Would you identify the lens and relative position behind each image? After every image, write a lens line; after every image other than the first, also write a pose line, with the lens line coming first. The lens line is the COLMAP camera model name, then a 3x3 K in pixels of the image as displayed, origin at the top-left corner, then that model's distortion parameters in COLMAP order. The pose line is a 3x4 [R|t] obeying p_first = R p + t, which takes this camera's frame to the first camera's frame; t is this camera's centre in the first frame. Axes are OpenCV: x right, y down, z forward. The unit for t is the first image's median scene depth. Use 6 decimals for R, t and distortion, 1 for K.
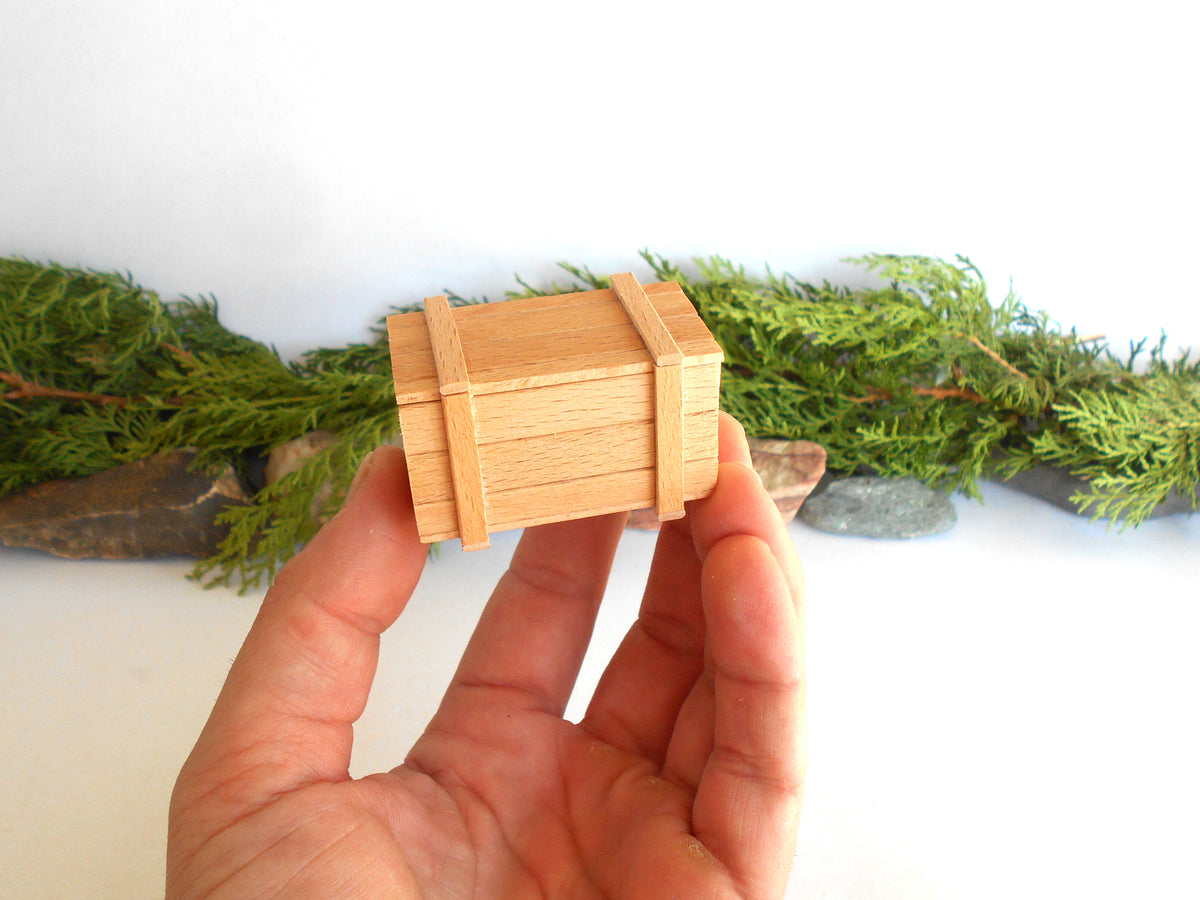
lens RADIAL K [[1045.0, 0, 599.9], [0, 1045.0, 447.4], [0, 0, 1]] dist [-0.013460, 0.012795]
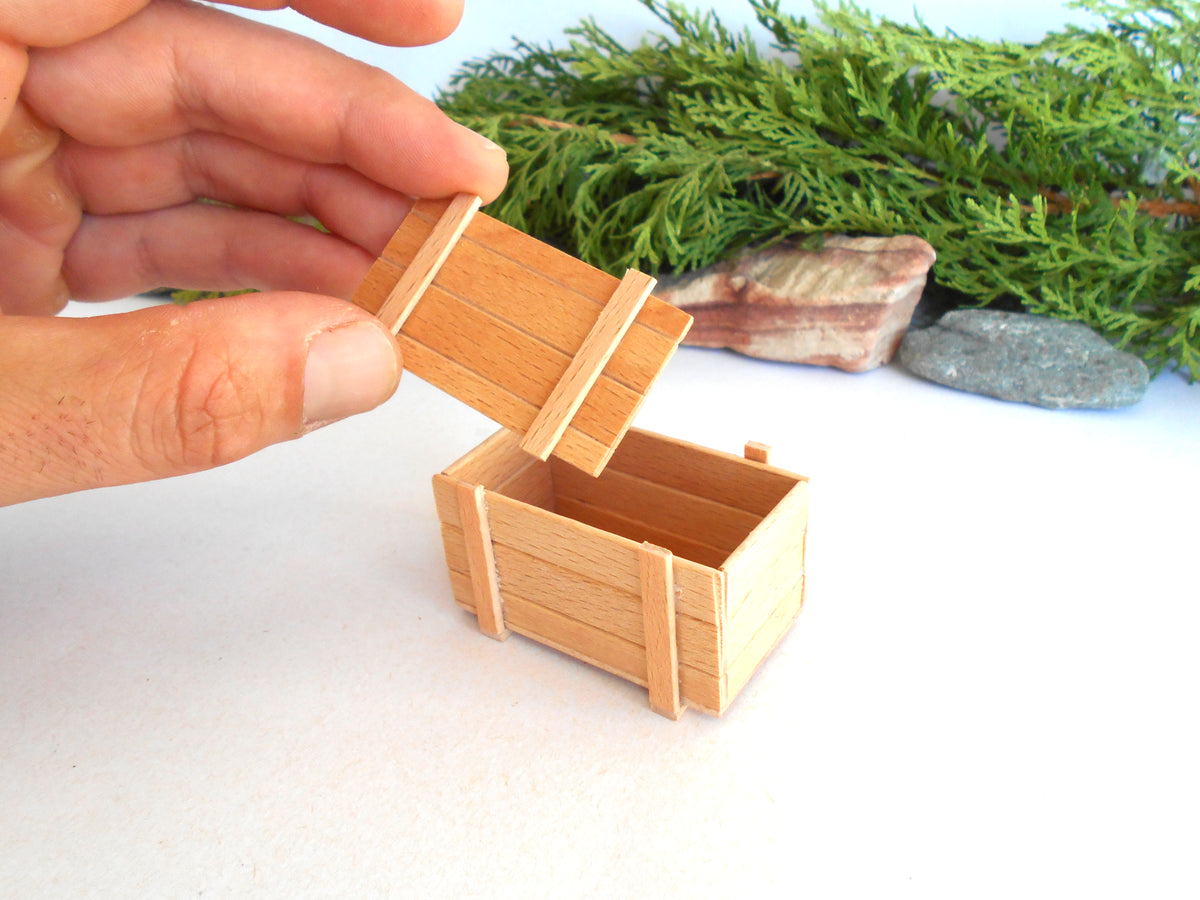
lens RADIAL K [[1045.0, 0, 599.9], [0, 1045.0, 447.4], [0, 0, 1]] dist [-0.013460, 0.012795]
pose [[0.908640, 0.162500, -0.384666, 0.297345], [-0.189027, 0.981453, -0.031902, 0.189958], [0.372347, 0.101700, 0.922505, 0.300991]]
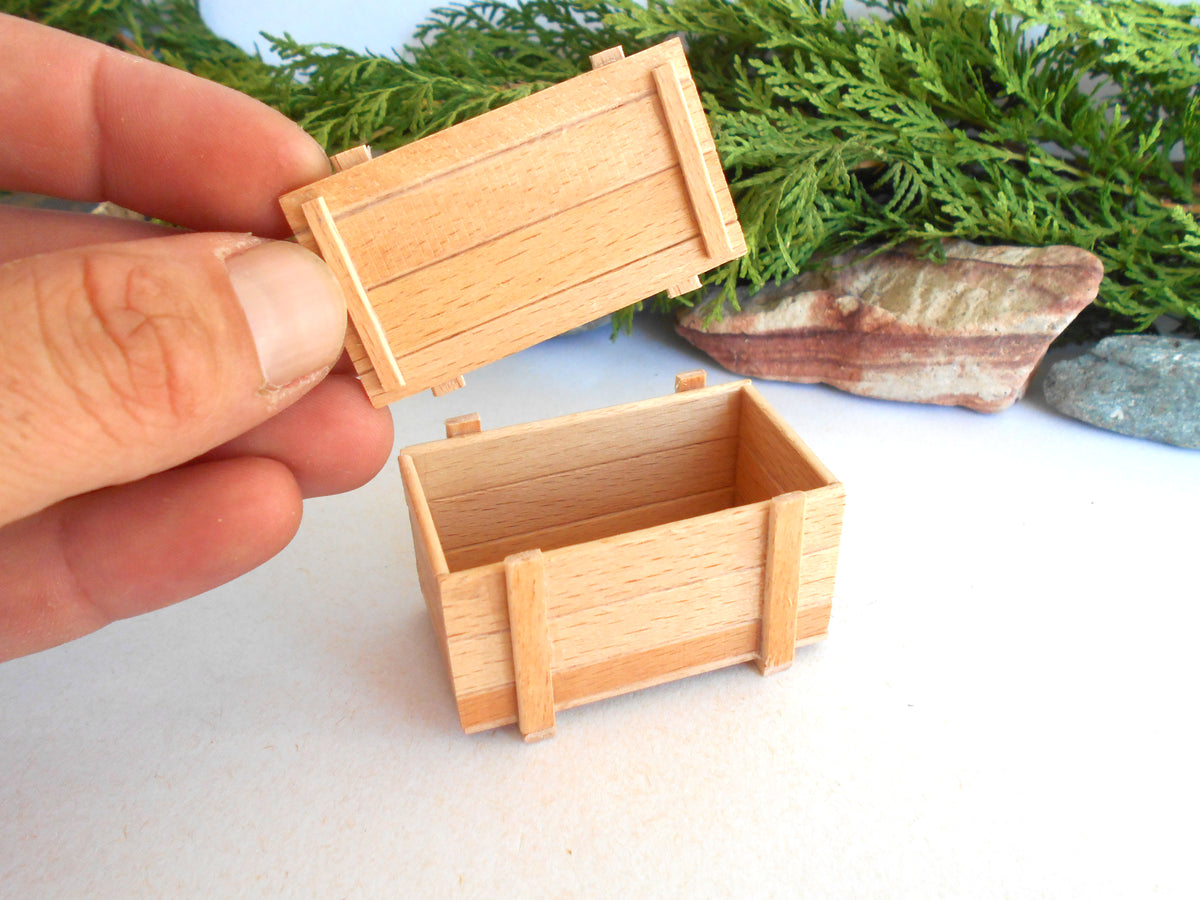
lens RADIAL K [[1045.0, 0, 599.9], [0, 1045.0, 447.4], [0, 0, 1]] dist [-0.013460, 0.012795]
pose [[0.963253, 0.141070, -0.228565, 0.099516], [-0.147500, 0.988999, -0.011209, 0.140598], [0.224470, 0.044510, 0.973464, 0.409576]]
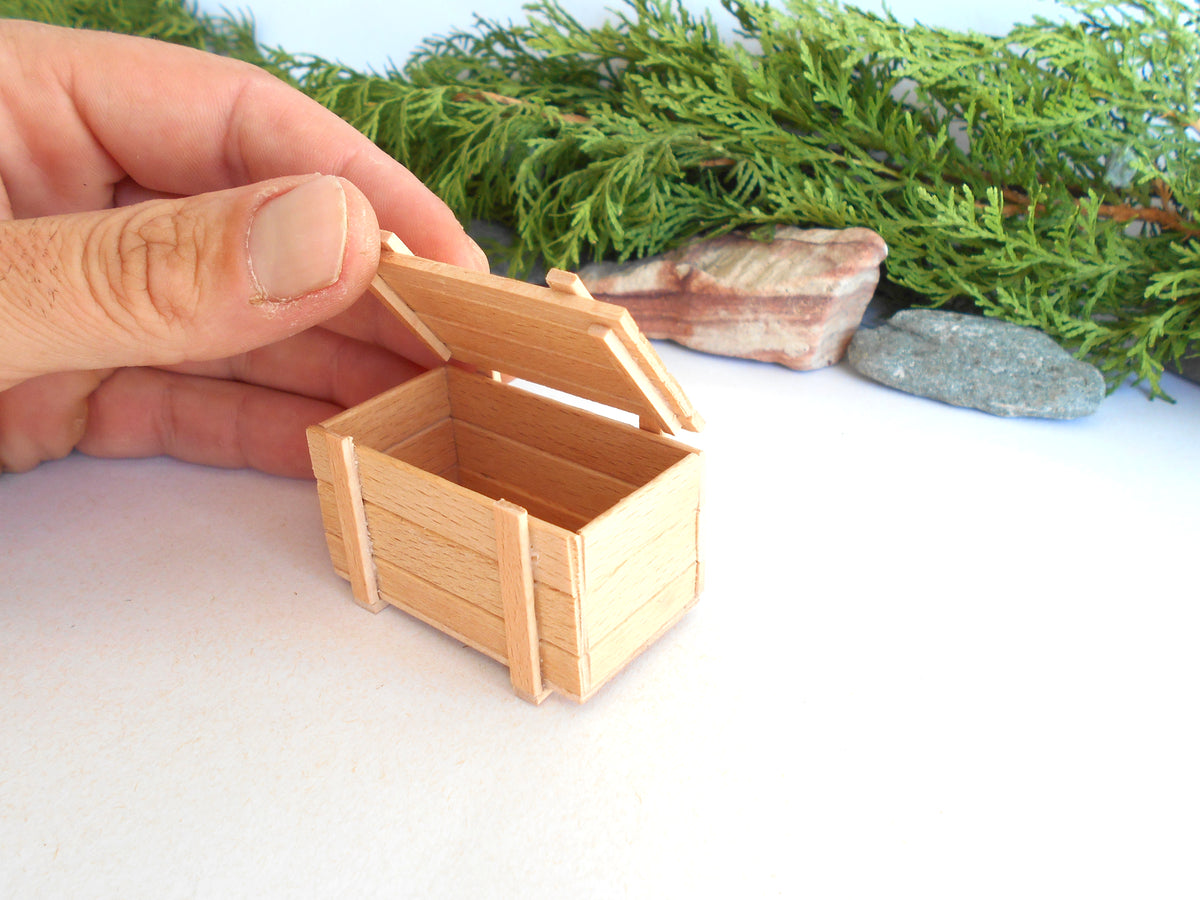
lens RADIAL K [[1045.0, 0, 599.9], [0, 1045.0, 447.4], [0, 0, 1]] dist [-0.013460, 0.012795]
pose [[0.899374, 0.200418, -0.388534, 0.329564], [-0.241373, 0.968633, -0.059076, 0.203837], [0.364507, 0.146913, 0.919538, 0.355460]]
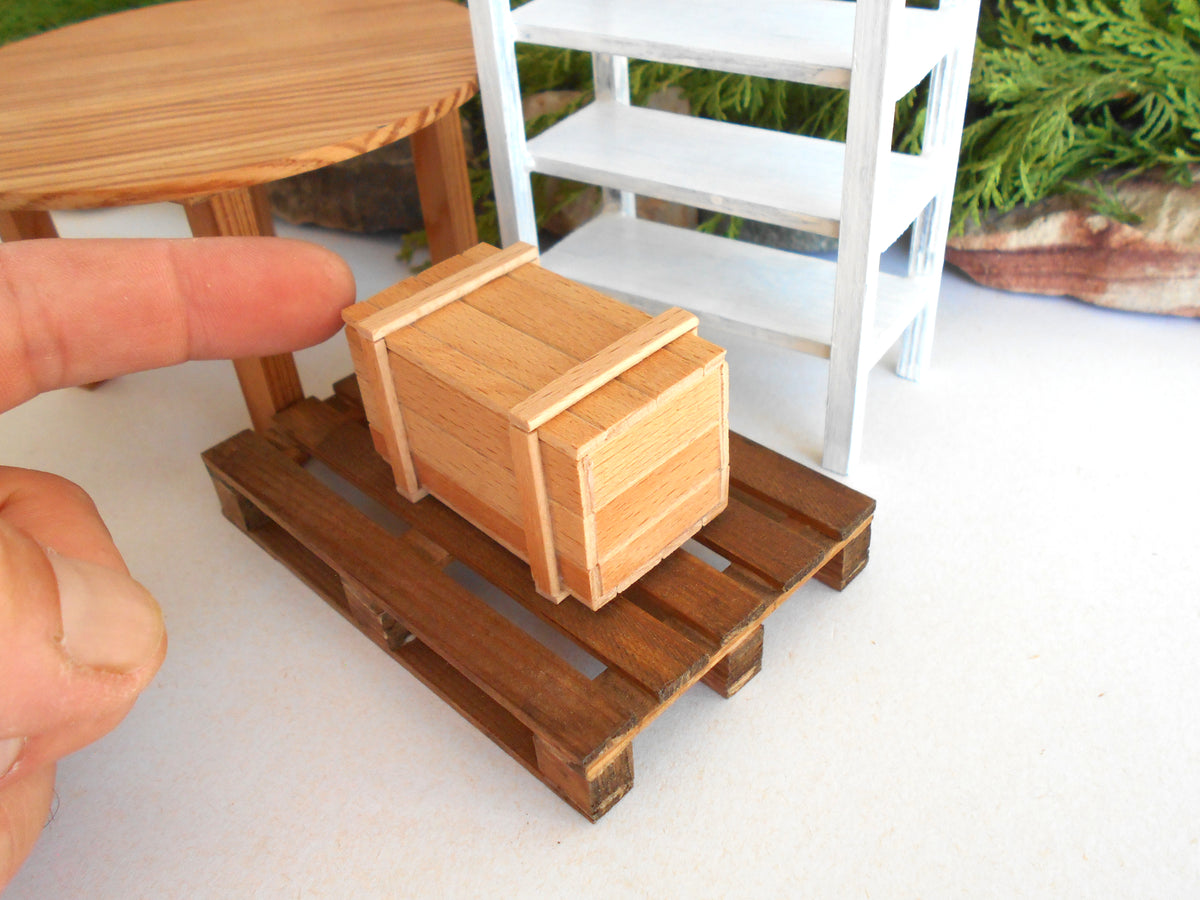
lens RADIAL K [[1024.3, 0, 600.0], [0, 1024.3, 450.0], [0, 0, 1]] dist [-0.024768, 0.010890]
pose [[0.909201, 0.191747, -0.369578, 0.068689], [-0.175389, 0.981427, 0.077716, 0.177335], [0.377615, -0.005840, 0.925944, 0.302121]]
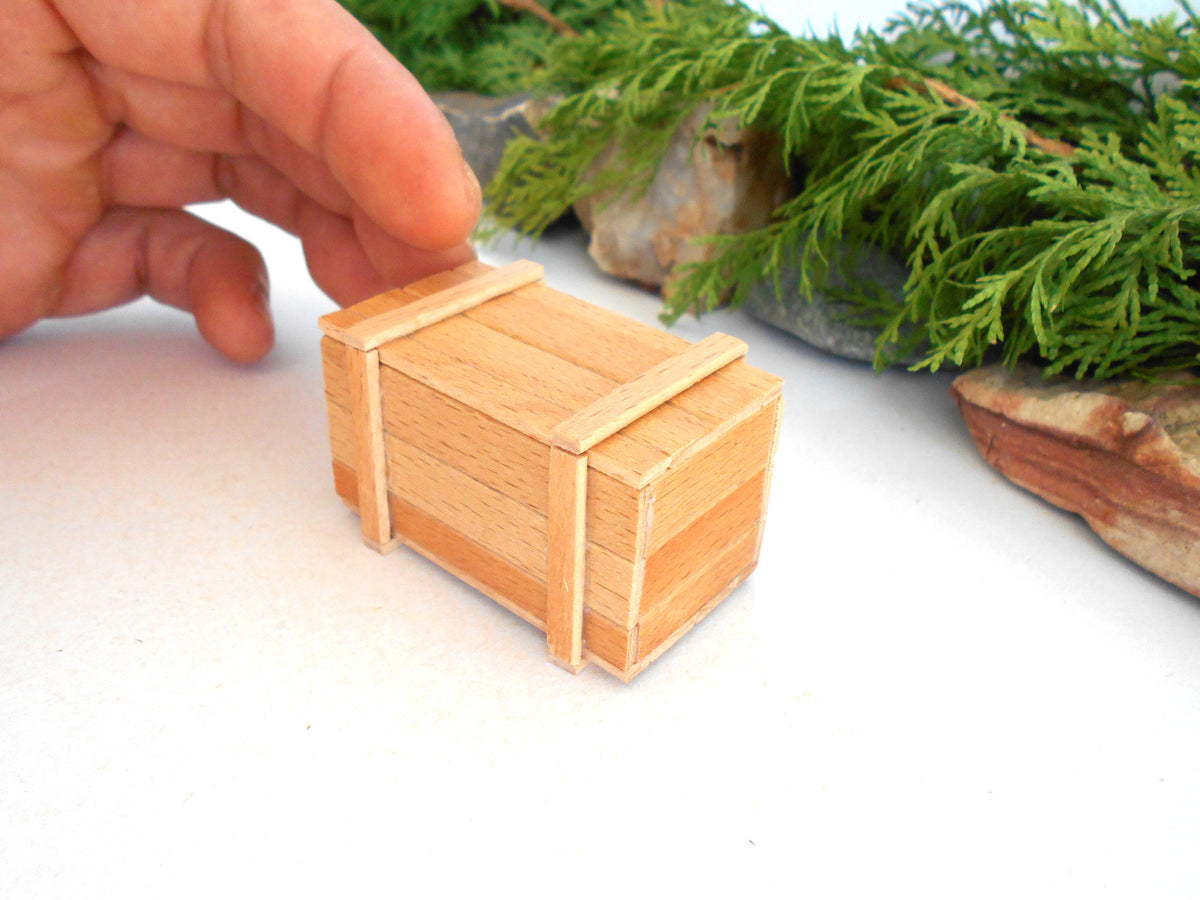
lens RADIAL K [[1045.0, 0, 599.9], [0, 1045.0, 447.4], [0, 0, 1]] dist [-0.013460, 0.012795]
pose [[0.538282, 0.459750, -0.706316, 0.274651], [-0.535840, 0.833582, 0.134227, 0.104877], [0.650483, 0.306221, 0.695055, 0.559291]]
